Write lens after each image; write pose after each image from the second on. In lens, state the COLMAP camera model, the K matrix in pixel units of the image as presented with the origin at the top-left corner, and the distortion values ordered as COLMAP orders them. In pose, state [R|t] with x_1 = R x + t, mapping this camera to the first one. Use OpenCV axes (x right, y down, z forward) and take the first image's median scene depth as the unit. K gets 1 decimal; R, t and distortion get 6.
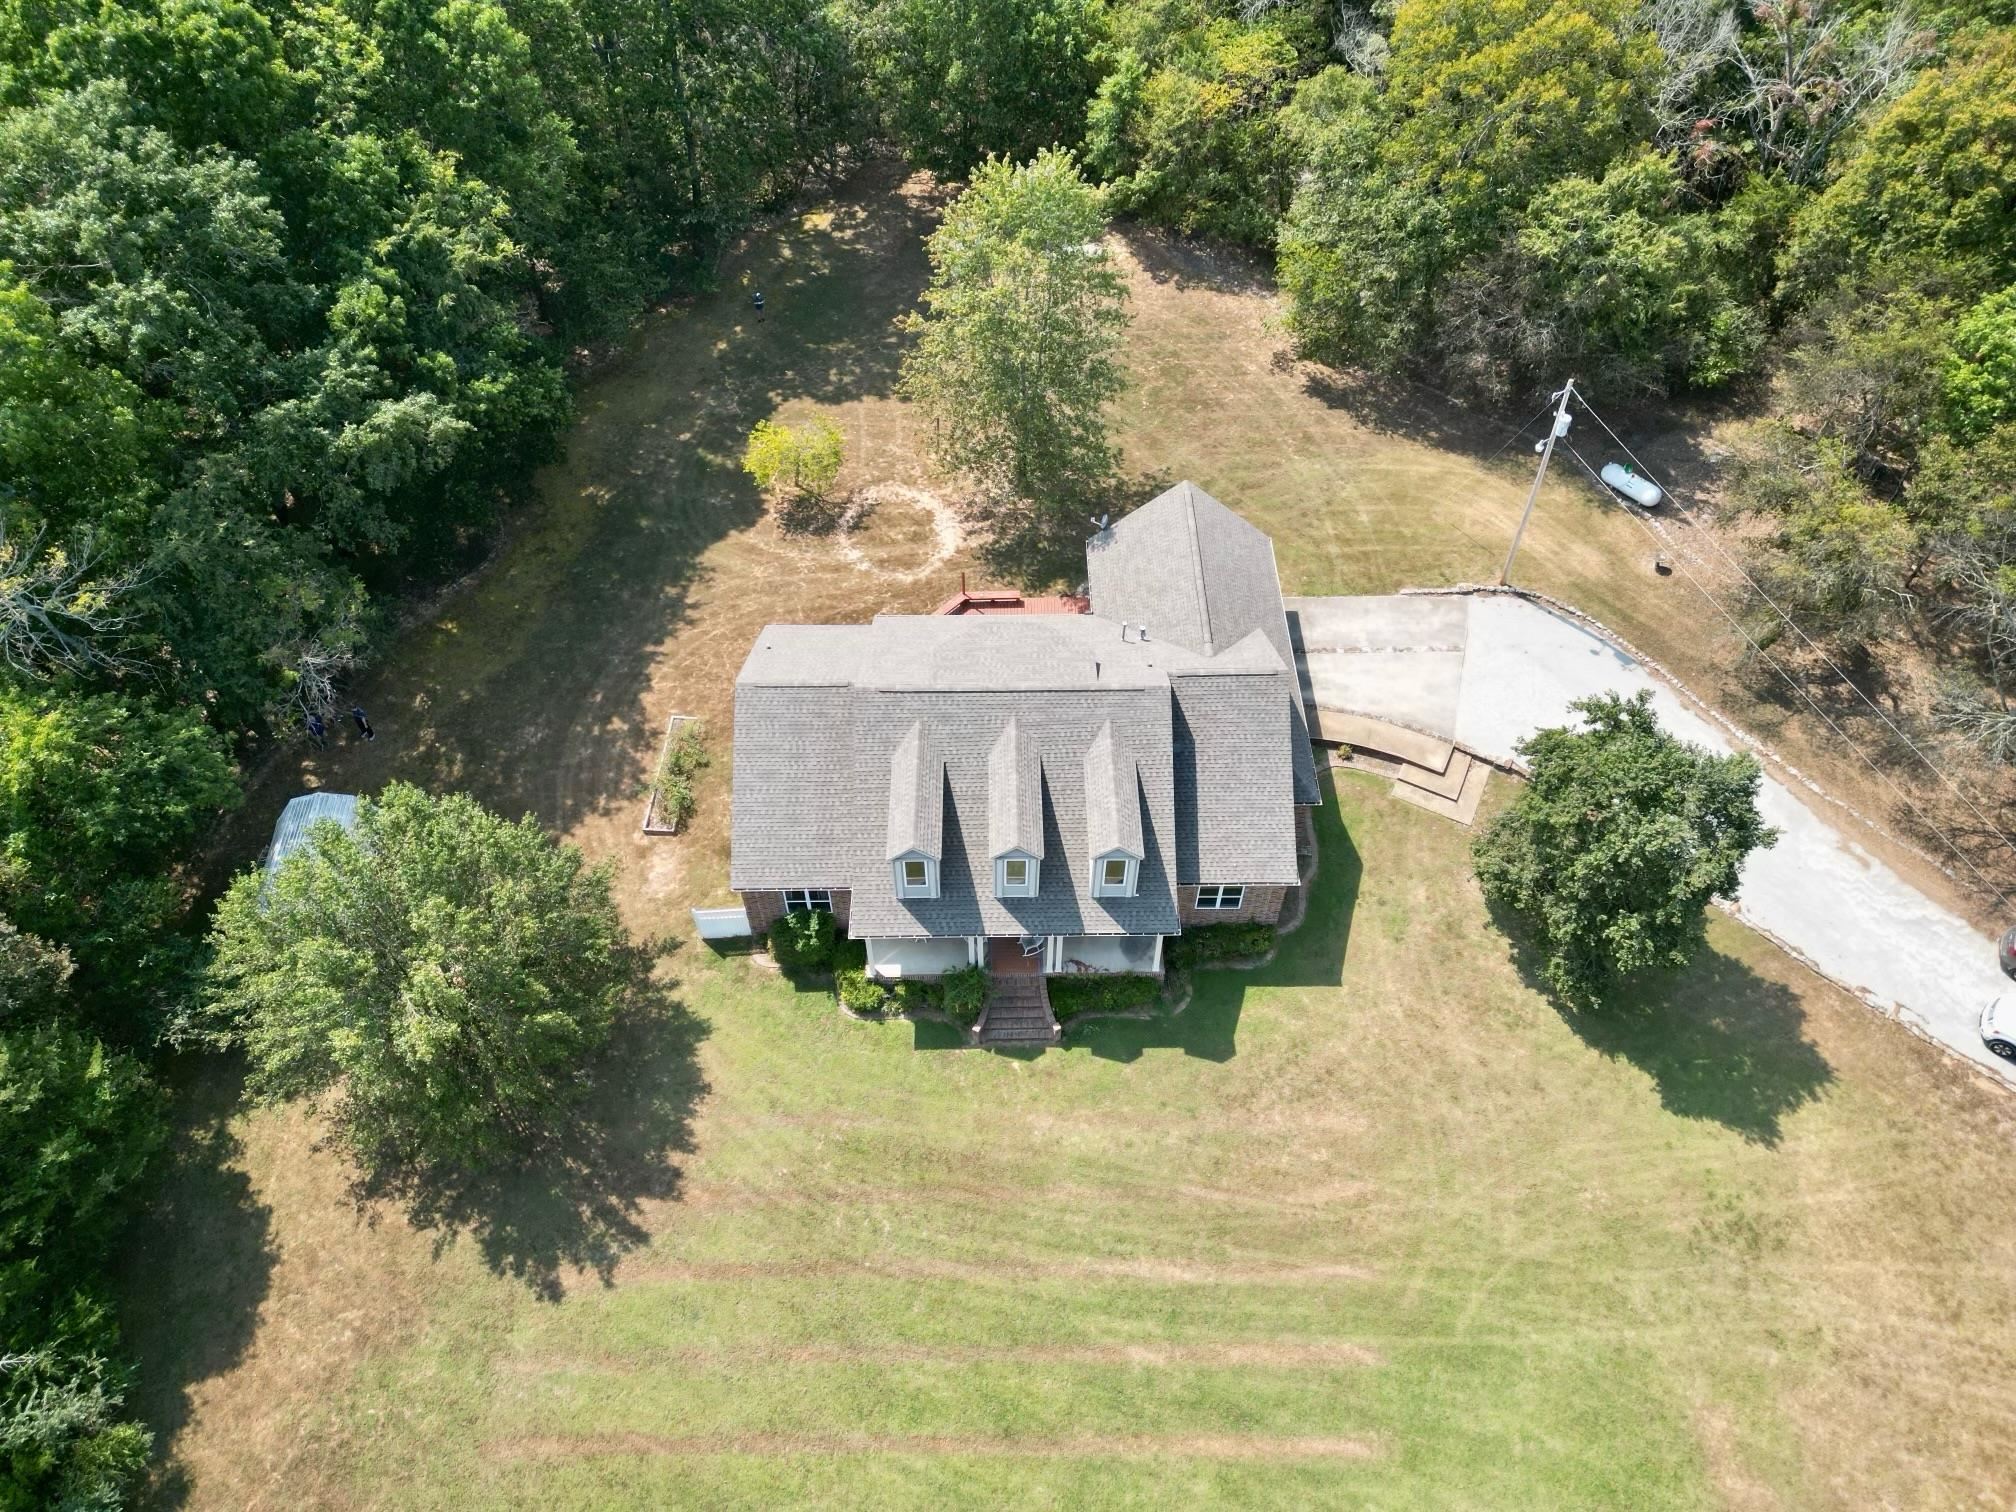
lens RADIAL K [[1401.5, 0, 1002.0], [0, 1401.5, 752.2], [0, 0, 1]] dist [0.058323, -0.047279]
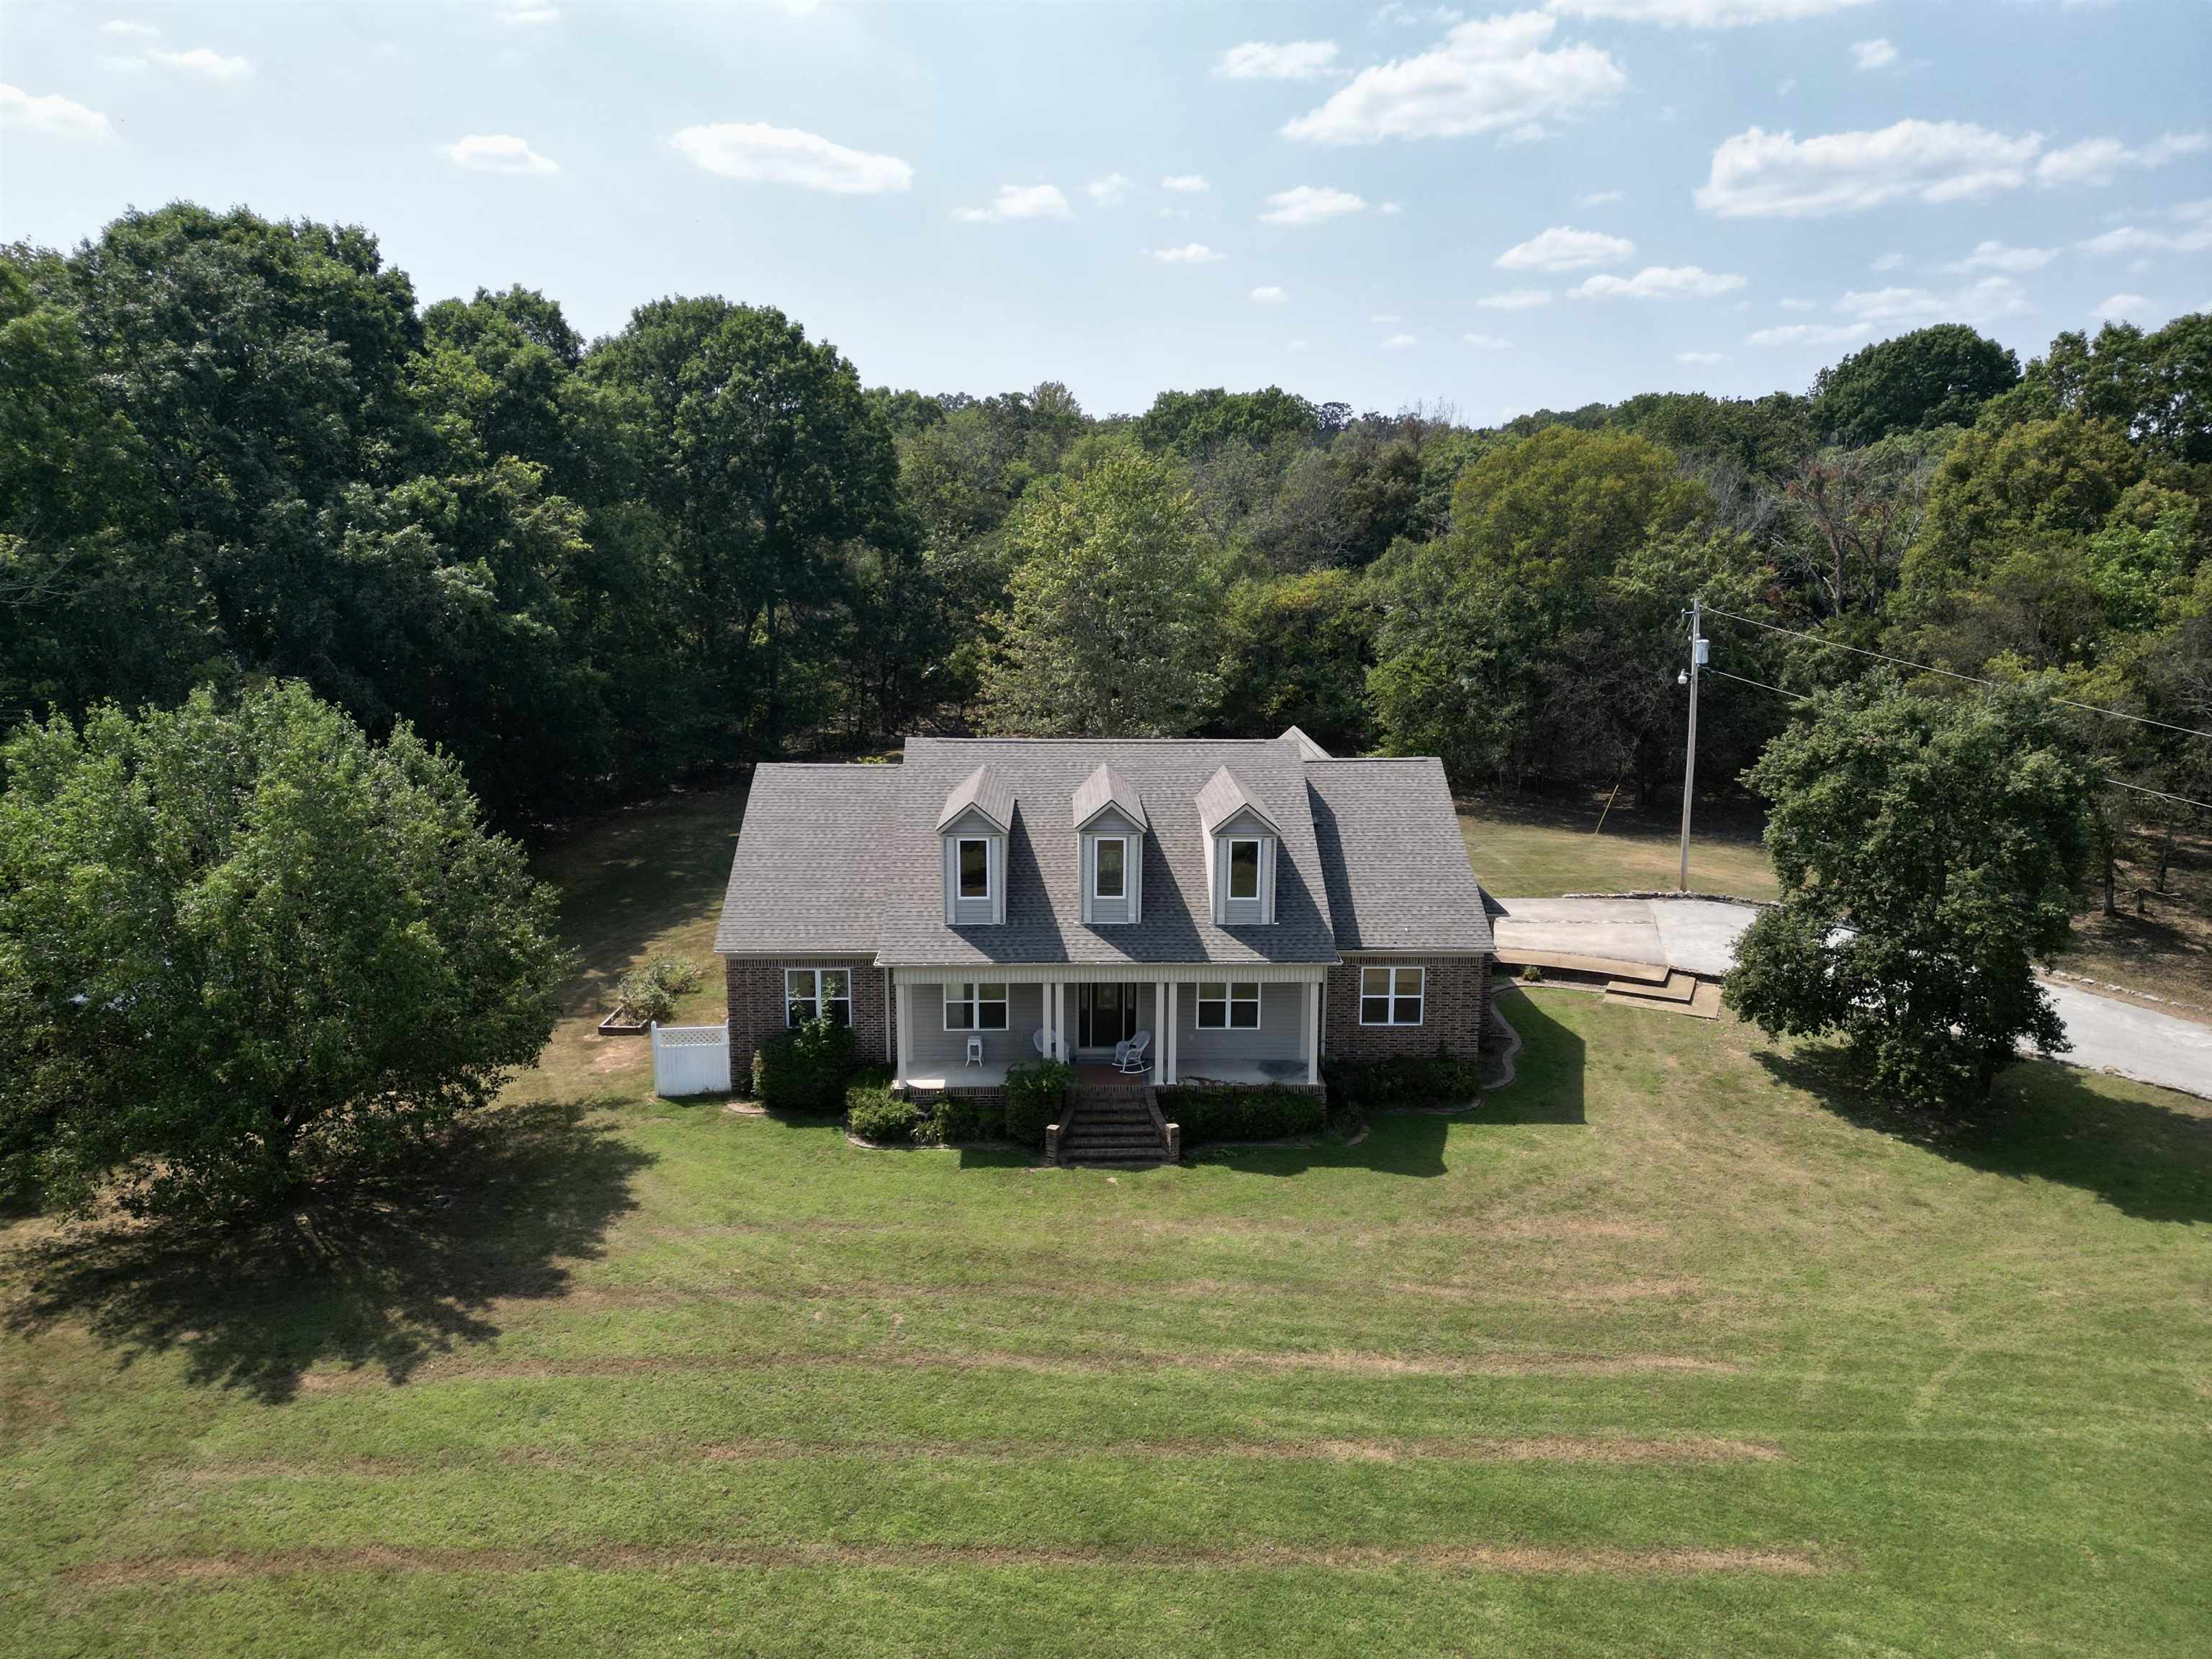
lens RADIAL K [[1537.7, 0, 1099.4], [0, 1537.7, 825.4], [0, 0, 1]] dist [0.058323, -0.047279]
pose [[0.999892, 0.002939, 0.014390, -0.007085], [0.006822, 0.774718, -0.632270, 0.540497], [-0.013007, 0.632300, 0.774614, 0.334672]]
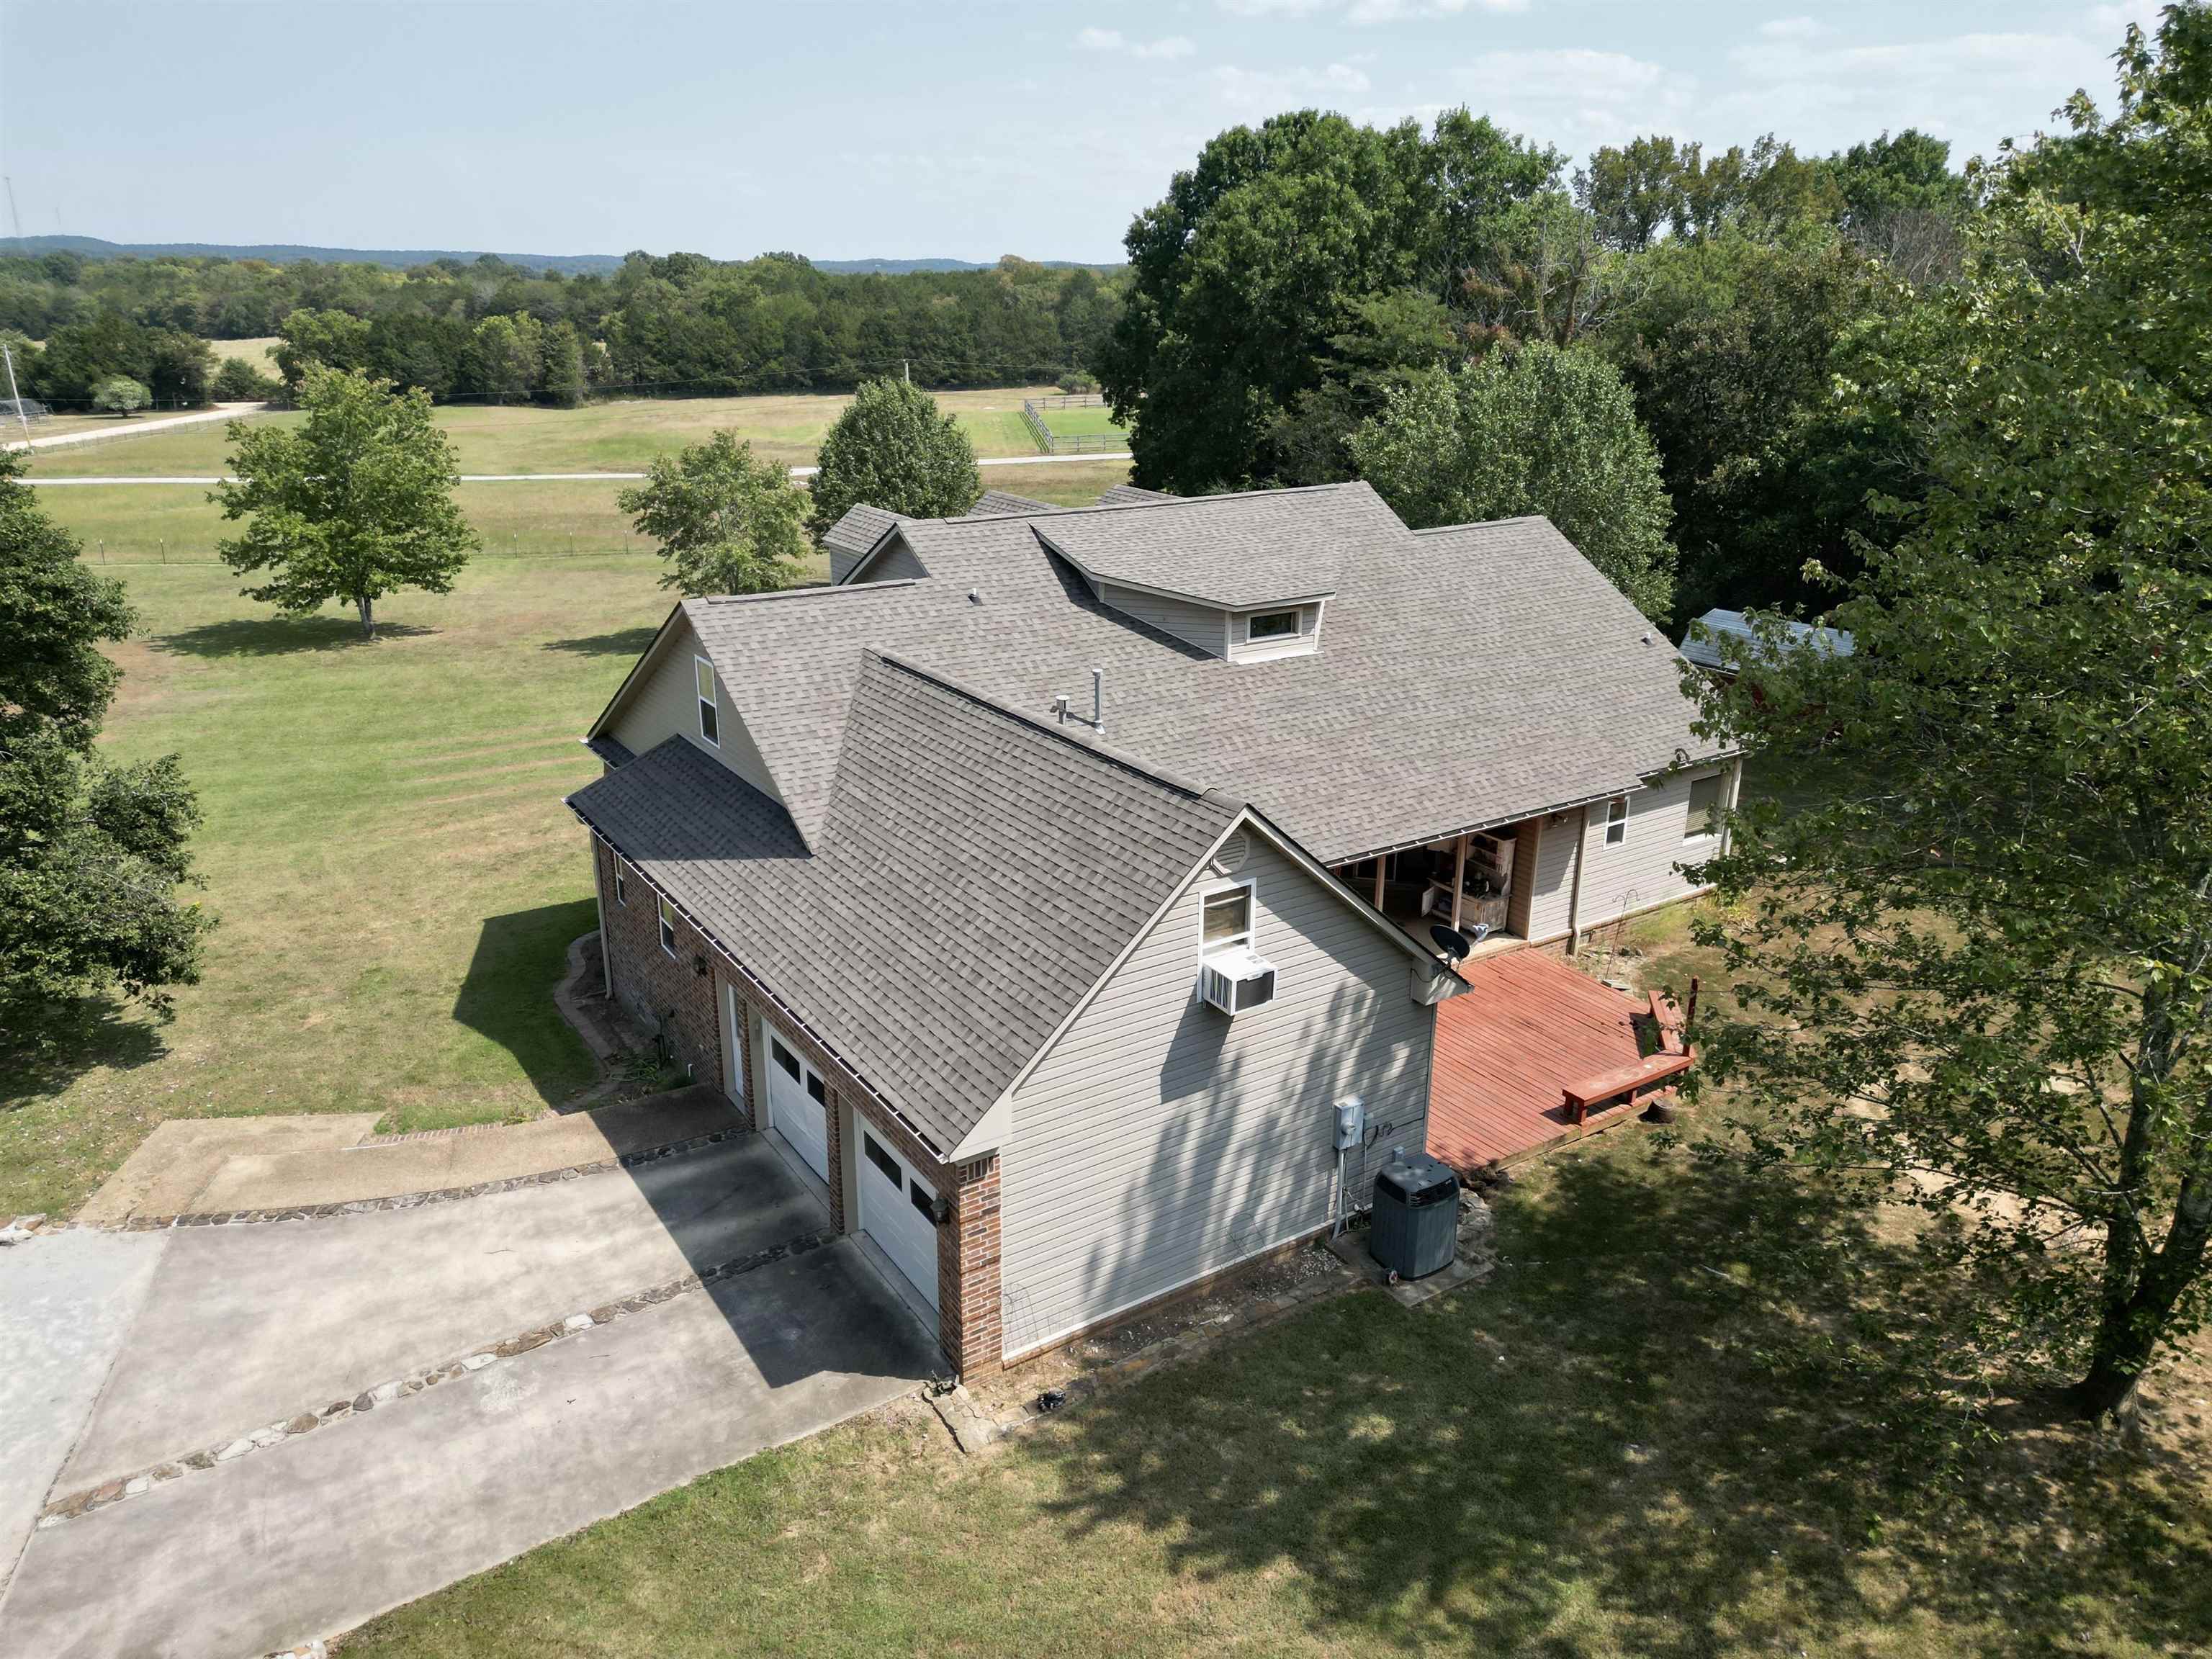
lens RADIAL K [[1537.7, 0, 1099.4], [0, 1537.7, 825.4], [0, 0, 1]] dist [0.058323, -0.047279]
pose [[-0.841806, 0.168824, -0.512701, 0.356809], [-0.425247, 0.377594, 0.822550, -0.491130], [0.332458, 0.910451, -0.246069, 1.236573]]
